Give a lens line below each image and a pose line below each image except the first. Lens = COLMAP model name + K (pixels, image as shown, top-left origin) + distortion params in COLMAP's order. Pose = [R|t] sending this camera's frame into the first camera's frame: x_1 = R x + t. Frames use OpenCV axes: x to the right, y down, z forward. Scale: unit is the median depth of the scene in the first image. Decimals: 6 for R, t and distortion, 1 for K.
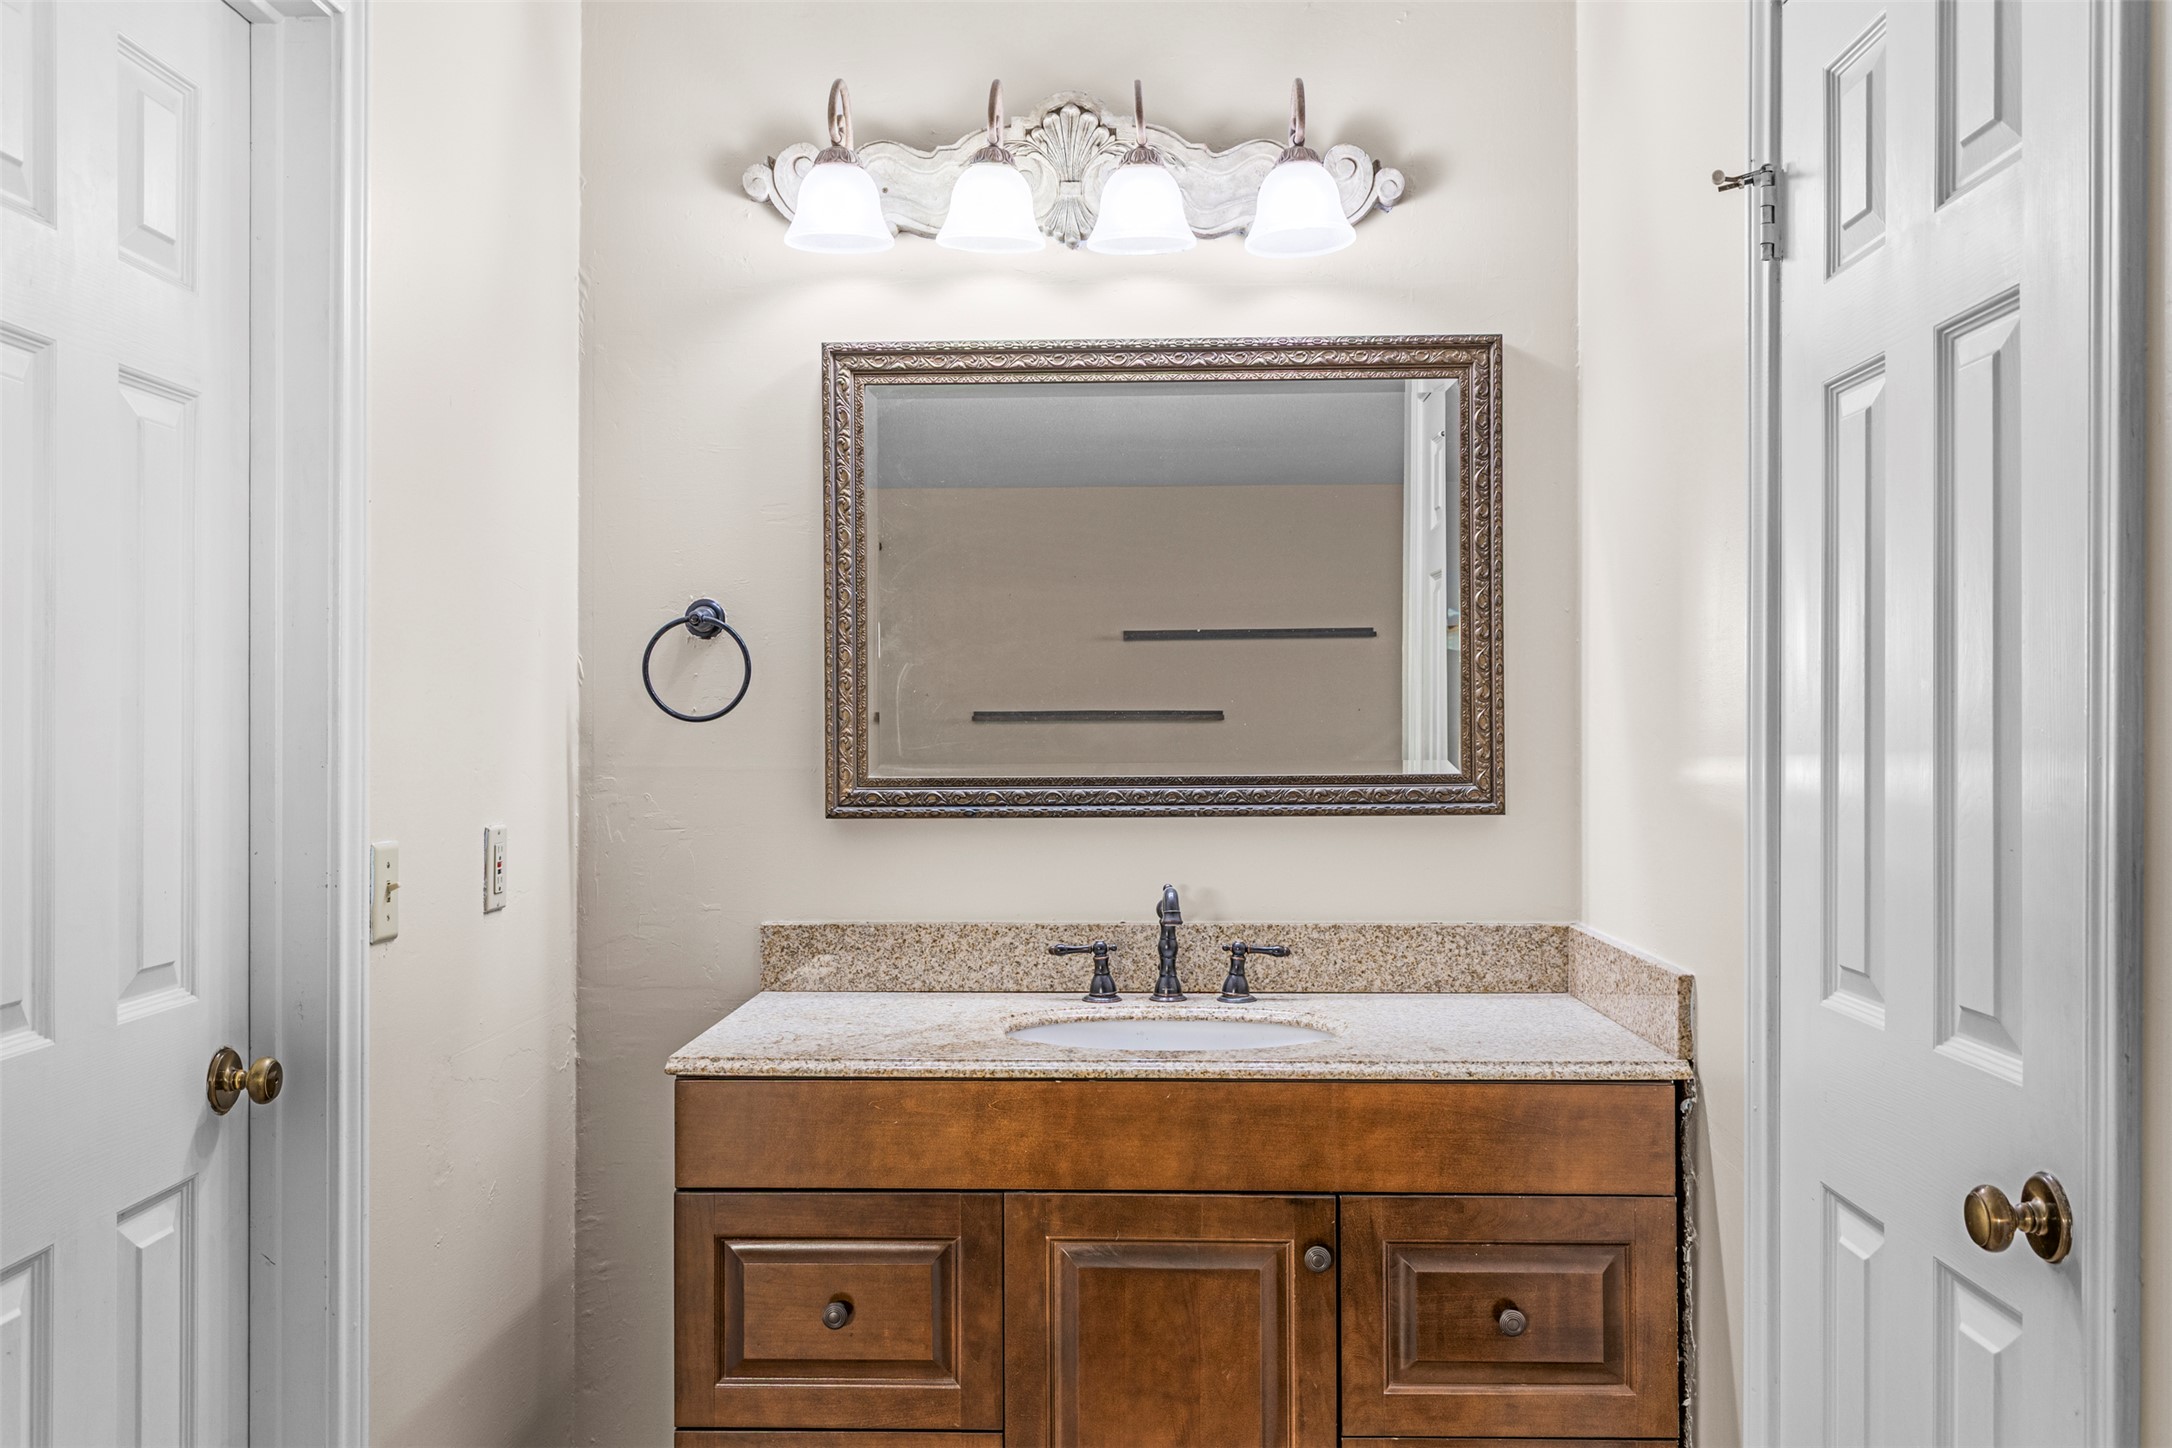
lens RADIAL K [[1820.1, 0, 1086.0], [0, 1820.1, 724.0], [0, 0, 1]] dist [0.004322, -0.001939]
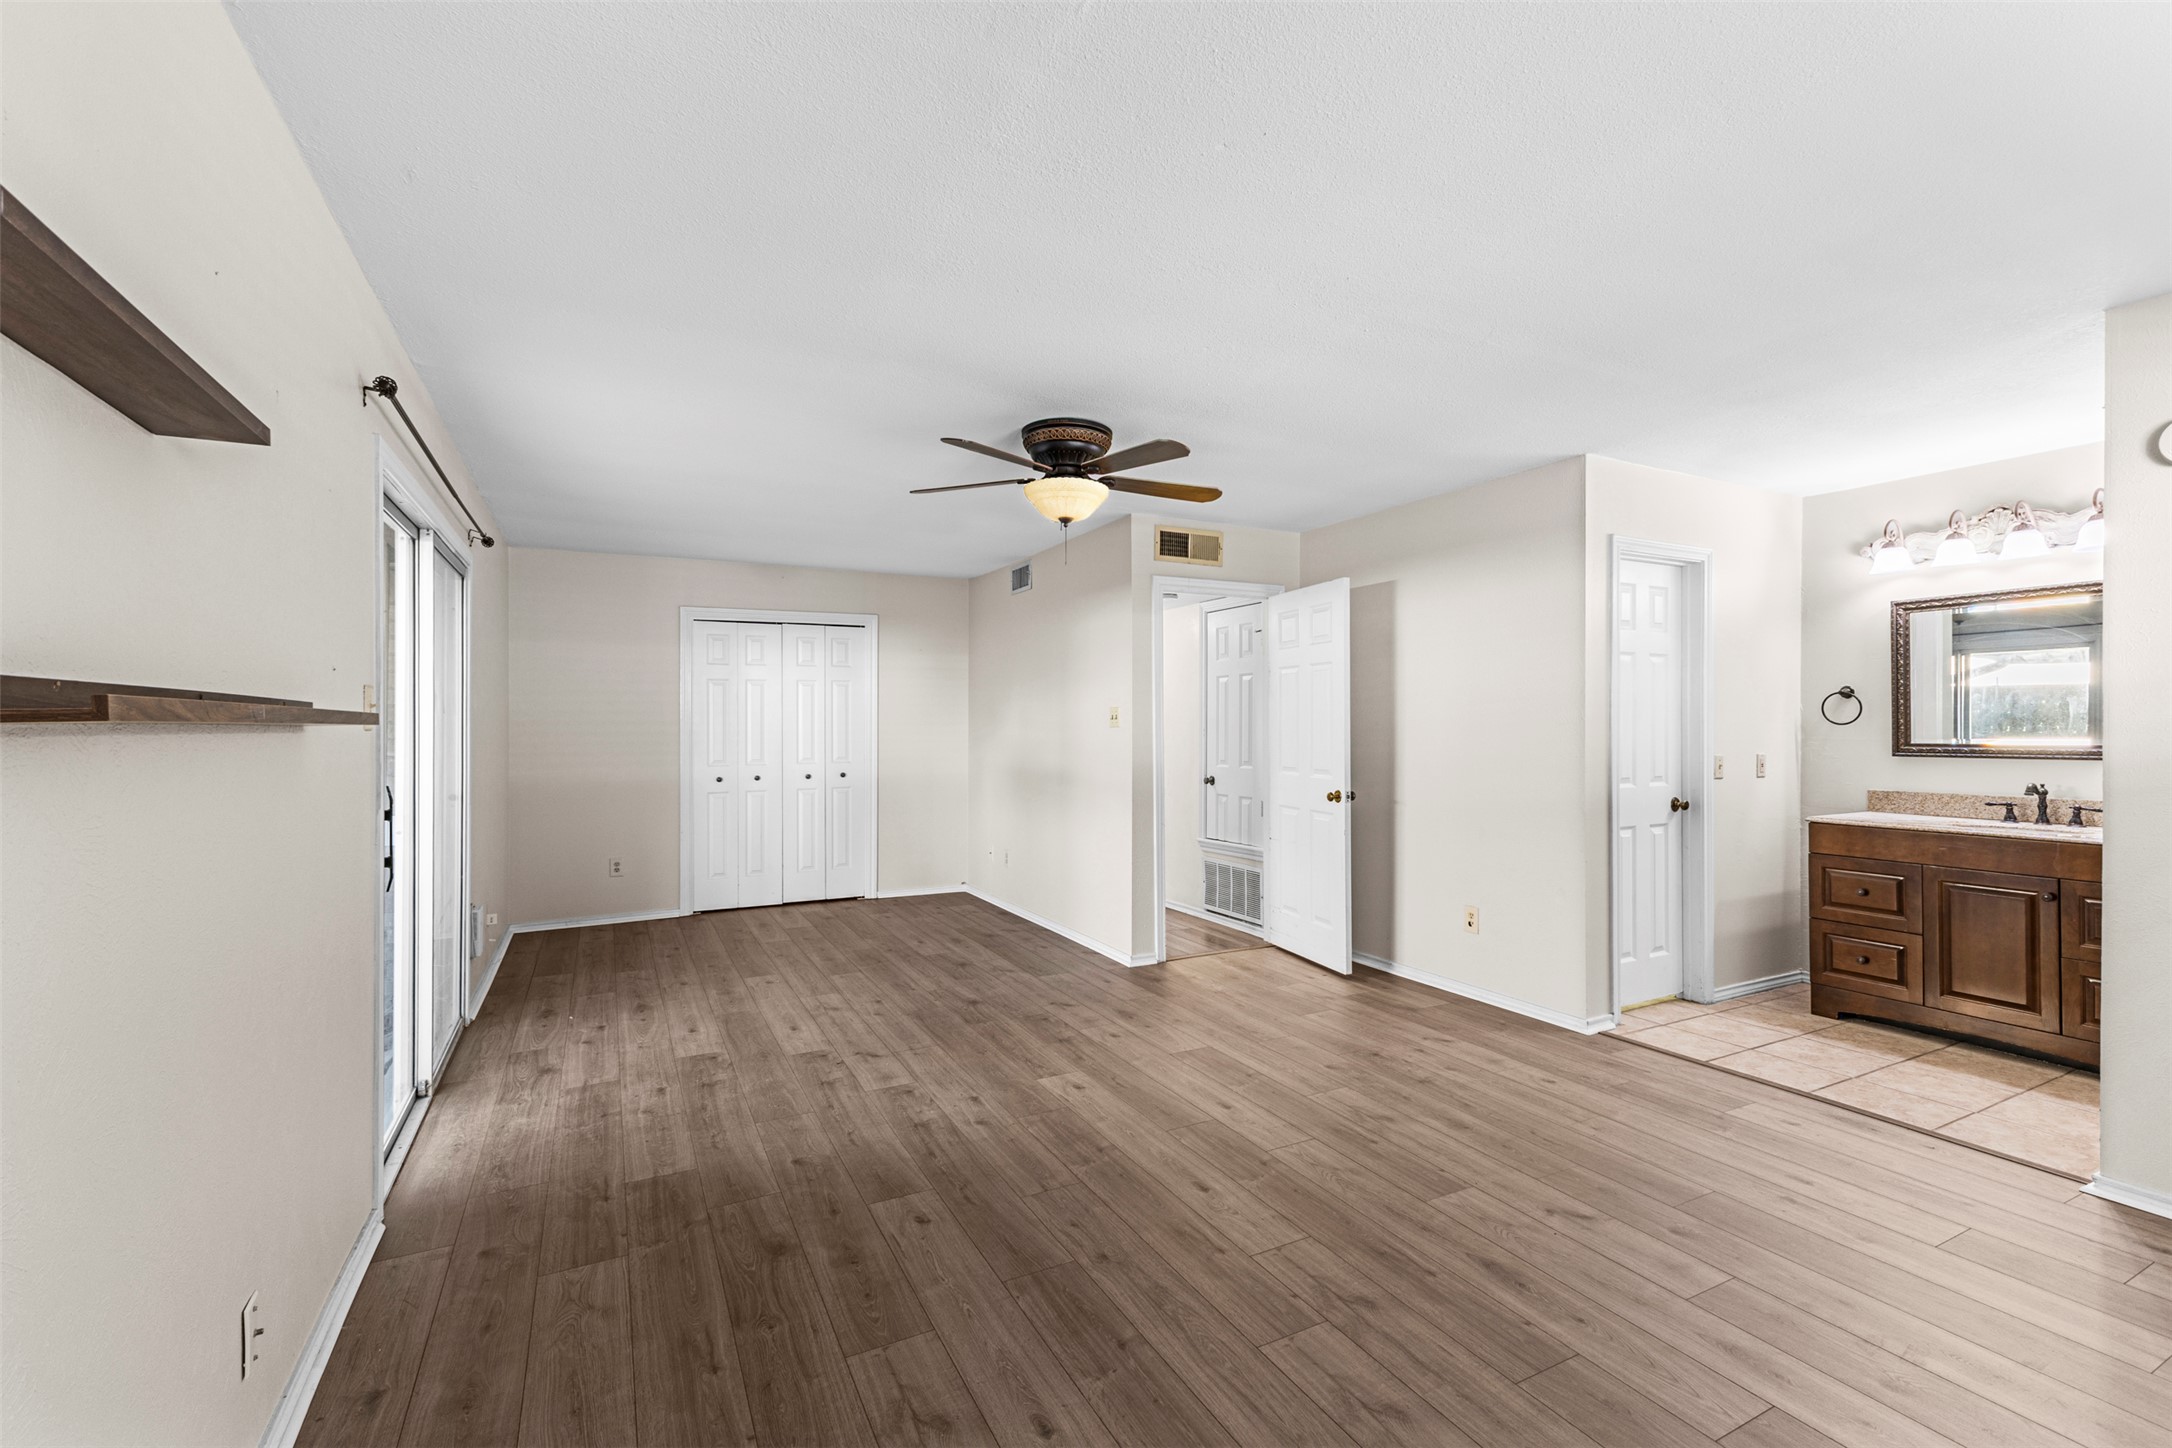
lens RADIAL K [[942.0, 0, 1087.3], [0, 942.0, 715.9], [0, 0, 1]] dist [0.009612, 0.000304]
pose [[0.493856, -0.008251, -0.869504, 0.592396], [-0.001692, 0.999944, -0.010450, 0.002591], [0.869542, 0.006632, 0.493815, -0.997304]]
